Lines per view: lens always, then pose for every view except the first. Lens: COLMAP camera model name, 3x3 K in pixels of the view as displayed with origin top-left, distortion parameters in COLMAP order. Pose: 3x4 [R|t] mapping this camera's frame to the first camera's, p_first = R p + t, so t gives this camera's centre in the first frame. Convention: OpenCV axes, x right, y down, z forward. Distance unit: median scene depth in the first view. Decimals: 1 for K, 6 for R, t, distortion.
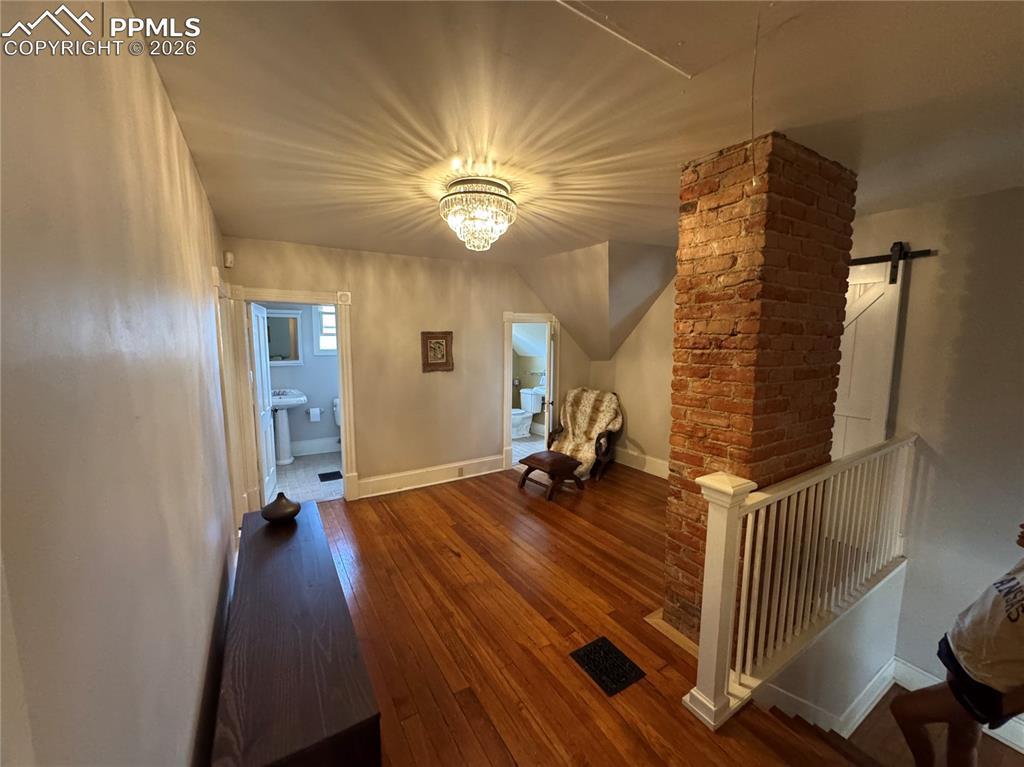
lens RADIAL K [[410.9, 0, 514.4], [0, 410.9, 385.4], [0, 0, 1]] dist [-0.003215, 0.000615]
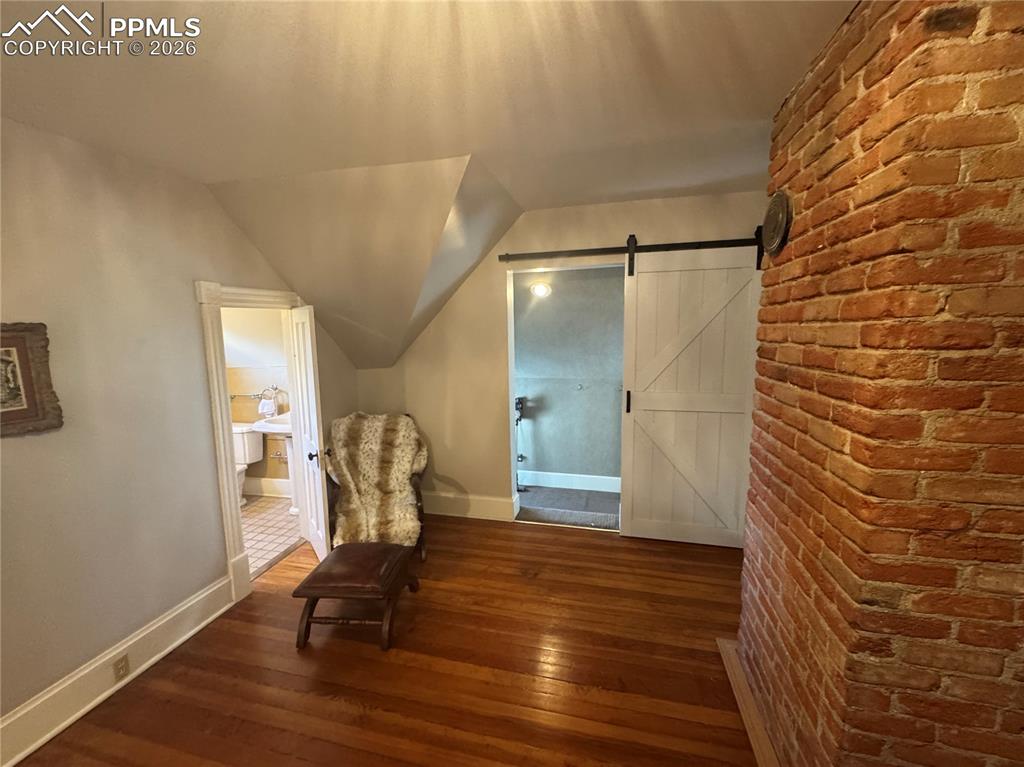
lens RADIAL K [[410.9, 0, 515.7], [0, 410.9, 385.9], [0, 0, 1]] dist [-0.003215, 0.000615]
pose [[0.719545, -0.105855, 0.686330, -0.100744], [0.098138, 0.993896, 0.050404, -0.051050], [-0.687476, 0.031087, 0.725541, 0.431603]]
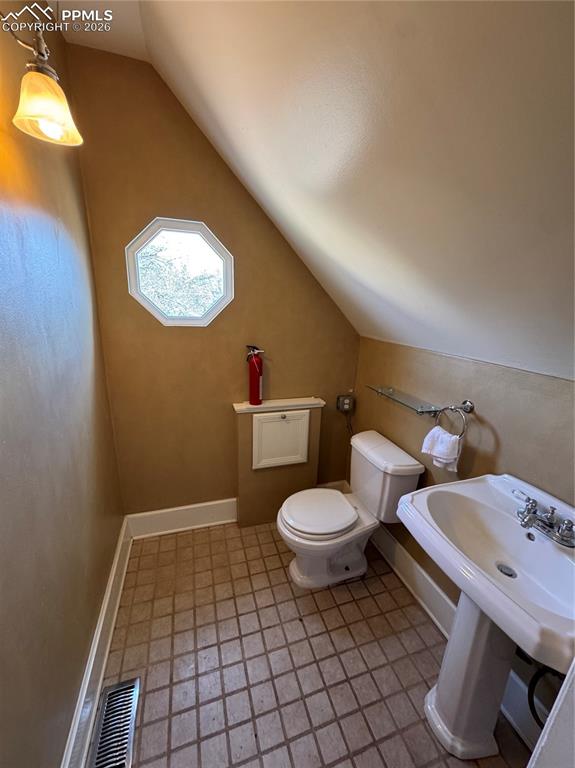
lens RADIAL K [[308.2, 0, 287.8], [0, 308.2, 385.6], [0, 0, 1]] dist [-0.003215, 0.000615]
pose [[0.970987, 0.099218, -0.217576, 0.002791], [-0.063612, 0.984249, 0.164945, -0.099851], [0.230515, -0.146319, 0.962005, 0.981695]]
